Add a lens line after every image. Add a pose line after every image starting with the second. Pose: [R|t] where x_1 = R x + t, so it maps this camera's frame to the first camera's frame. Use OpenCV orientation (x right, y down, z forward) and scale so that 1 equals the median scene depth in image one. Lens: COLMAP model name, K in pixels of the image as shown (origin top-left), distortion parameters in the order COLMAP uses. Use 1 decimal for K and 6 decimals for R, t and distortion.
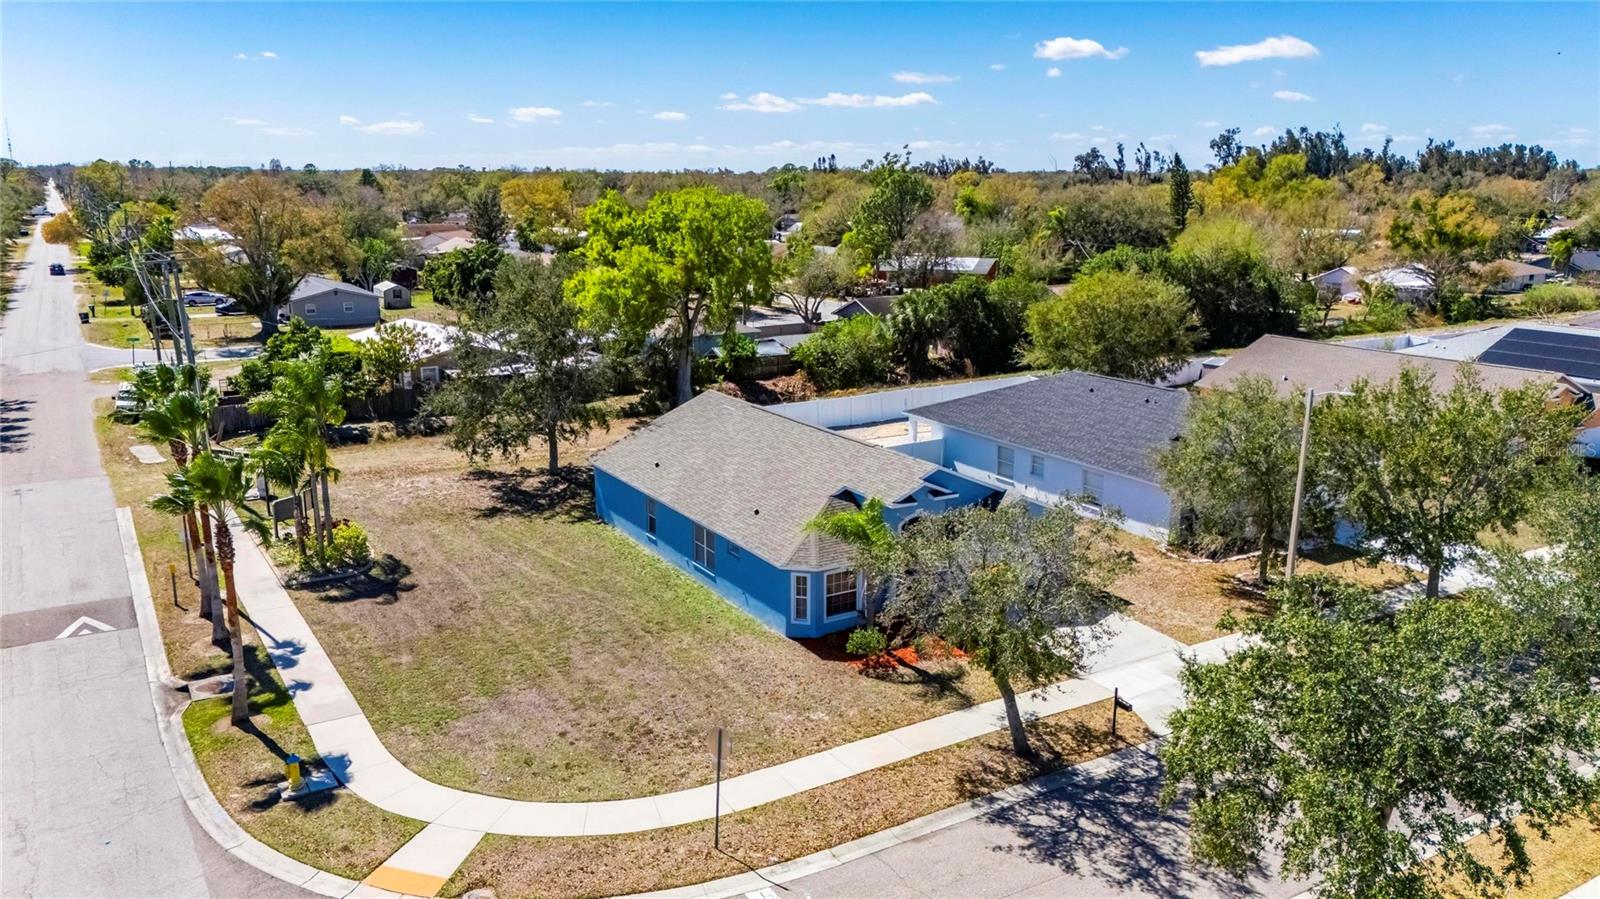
lens RADIAL K [[1171.3, 0, 811.7], [0, 1171.3, 446.4], [0, 0, 1]] dist [0.073767, -0.067305]
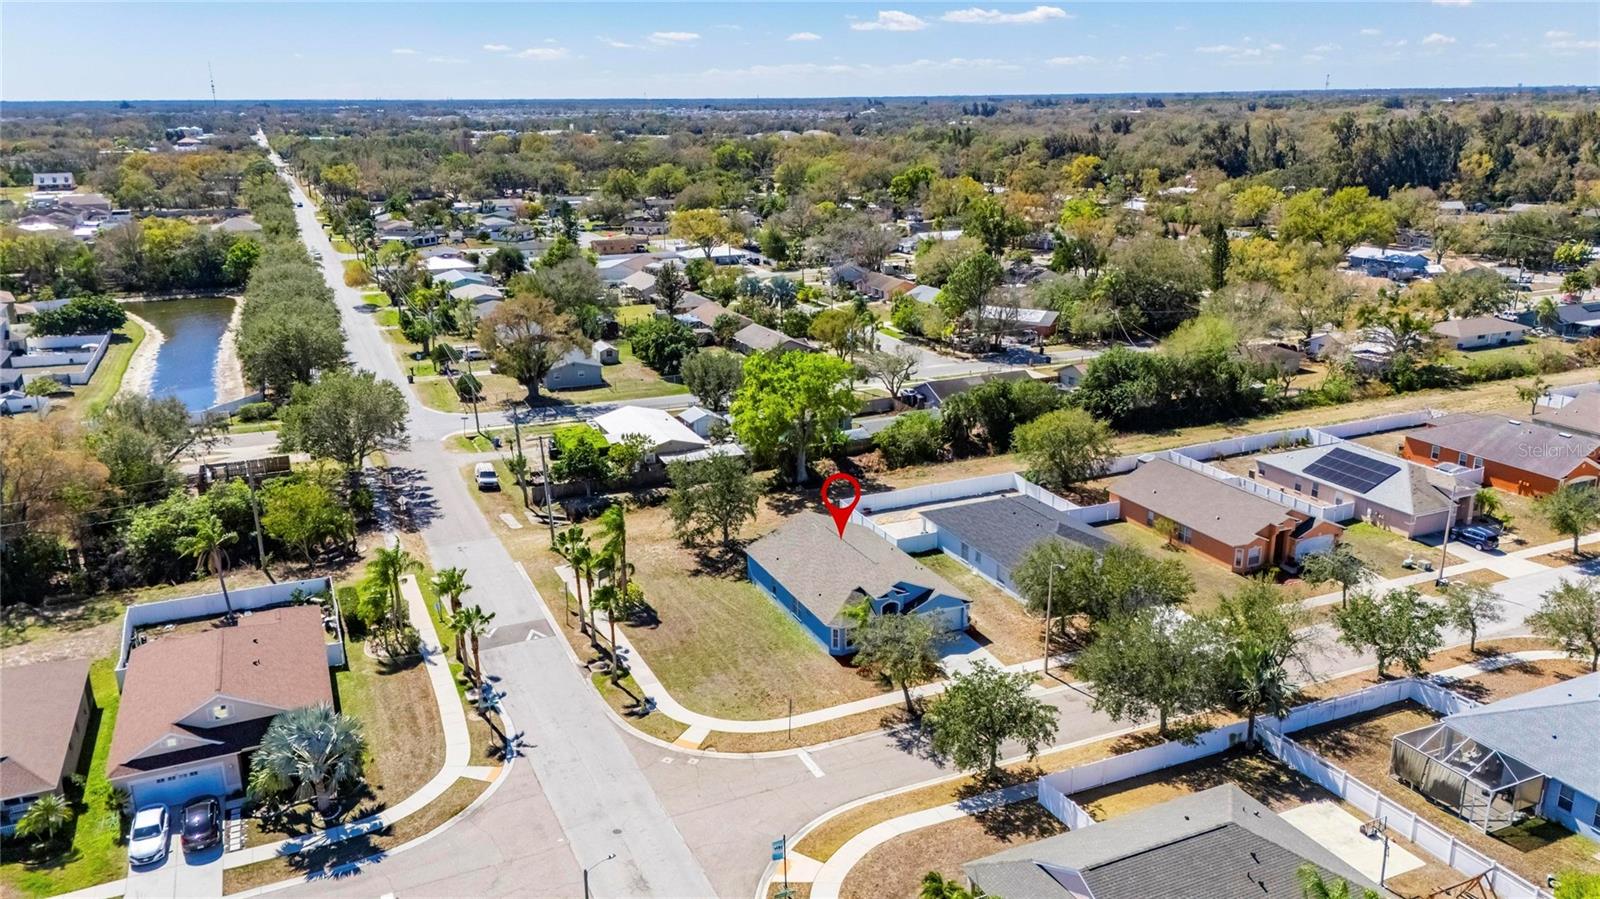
lens RADIAL K [[1171.3, 0, 810.6], [0, 1171.3, 444.5], [0, 0, 1]] dist [0.073767, -0.067305]
pose [[0.992134, 0.023638, -0.122927, 0.264437], [-0.016127, 0.997962, 0.061745, -0.479657], [0.124136, -0.059277, 0.990493, -1.548607]]
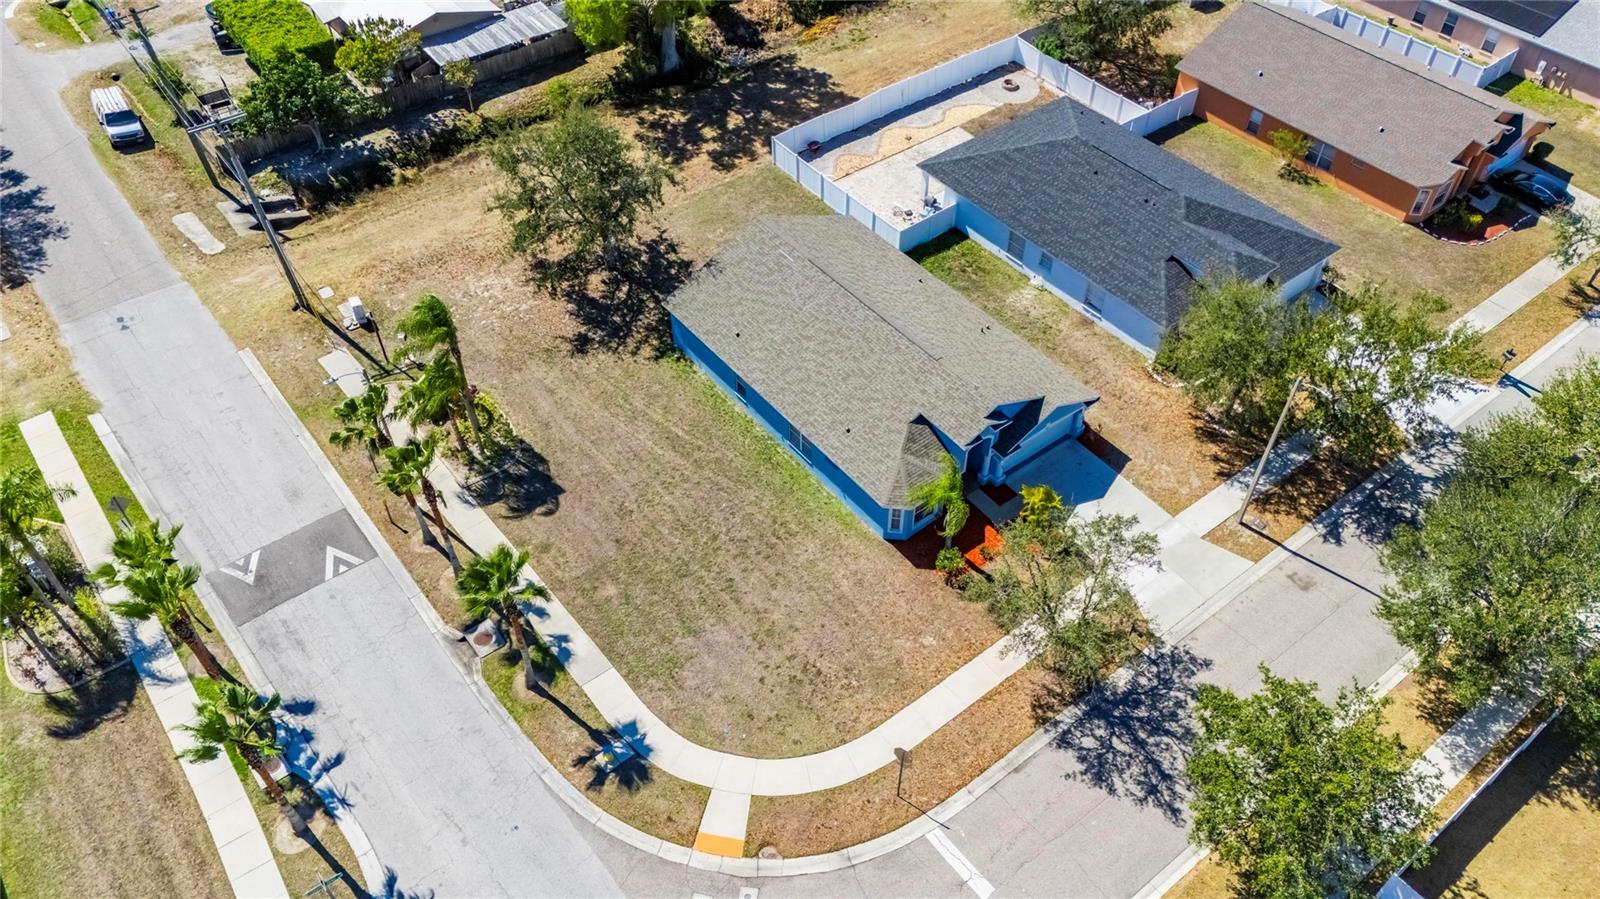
lens RADIAL K [[1171.3, 0, 809.5], [0, 1171.3, 450.5], [0, 0, 1]] dist [0.073767, -0.067305]
pose [[0.993794, -0.080268, 0.077012, -0.247436], [0.024722, 0.834380, 0.550636, -0.816454], [-0.108456, -0.545314, 0.831186, -0.063987]]
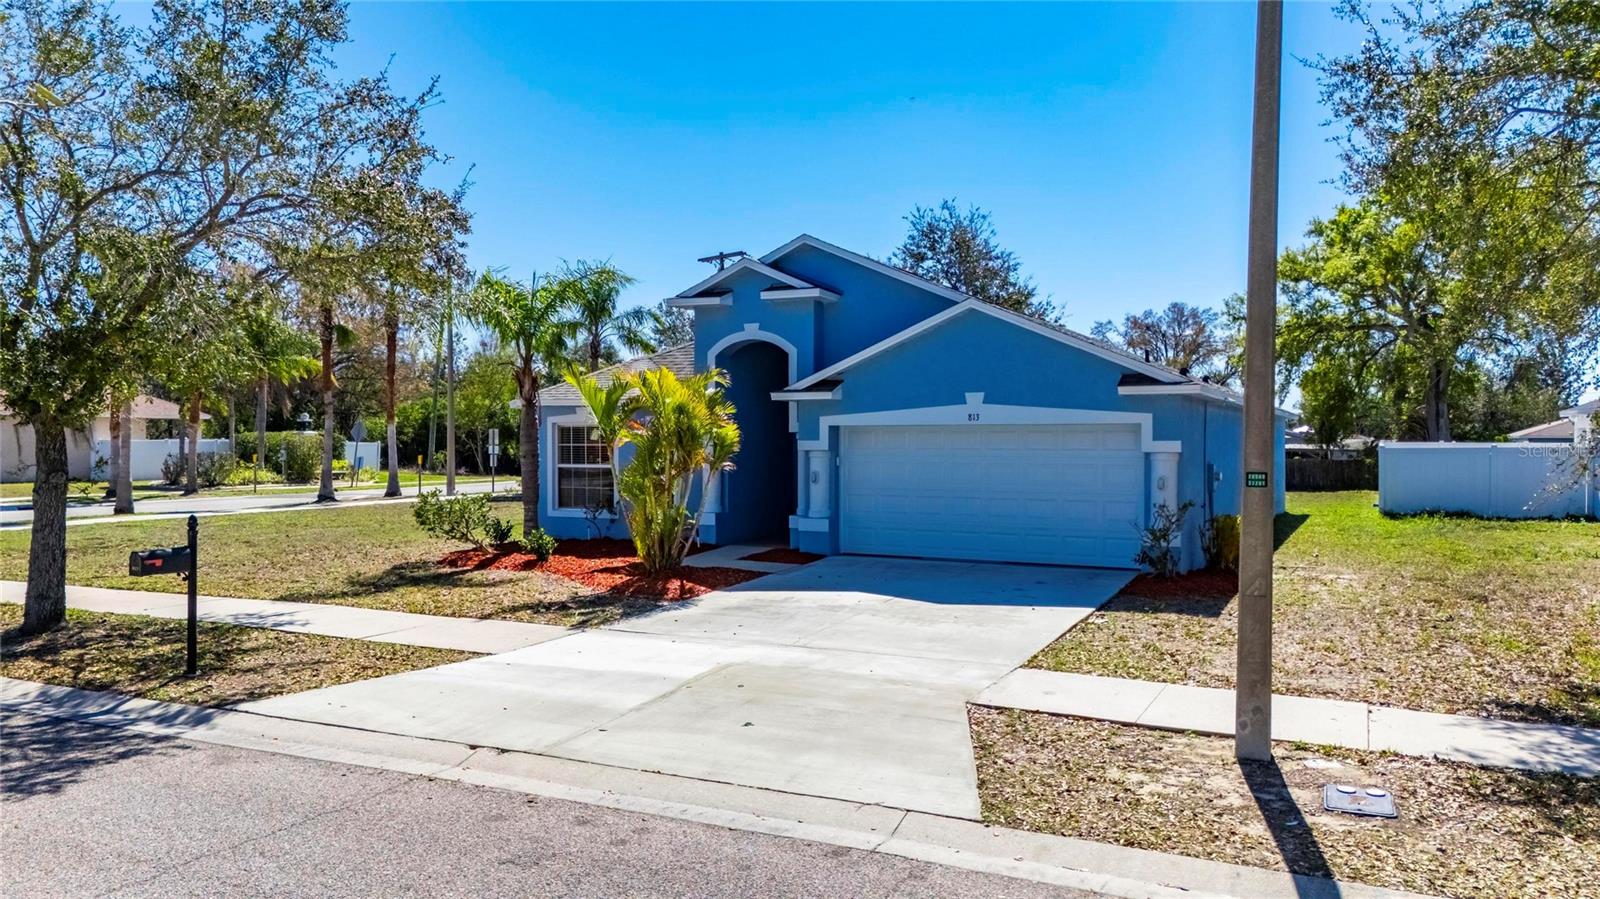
lens RADIAL K [[1171.3, 0, 800.4], [0, 1171.3, 438.9], [0, 0, 1]] dist [0.073767, -0.067305]
pose [[0.529909, -0.004825, -0.848041, 0.647294], [-0.190965, 0.973623, -0.124867, 0.197782], [0.826274, 0.228114, 0.515010, 0.991683]]
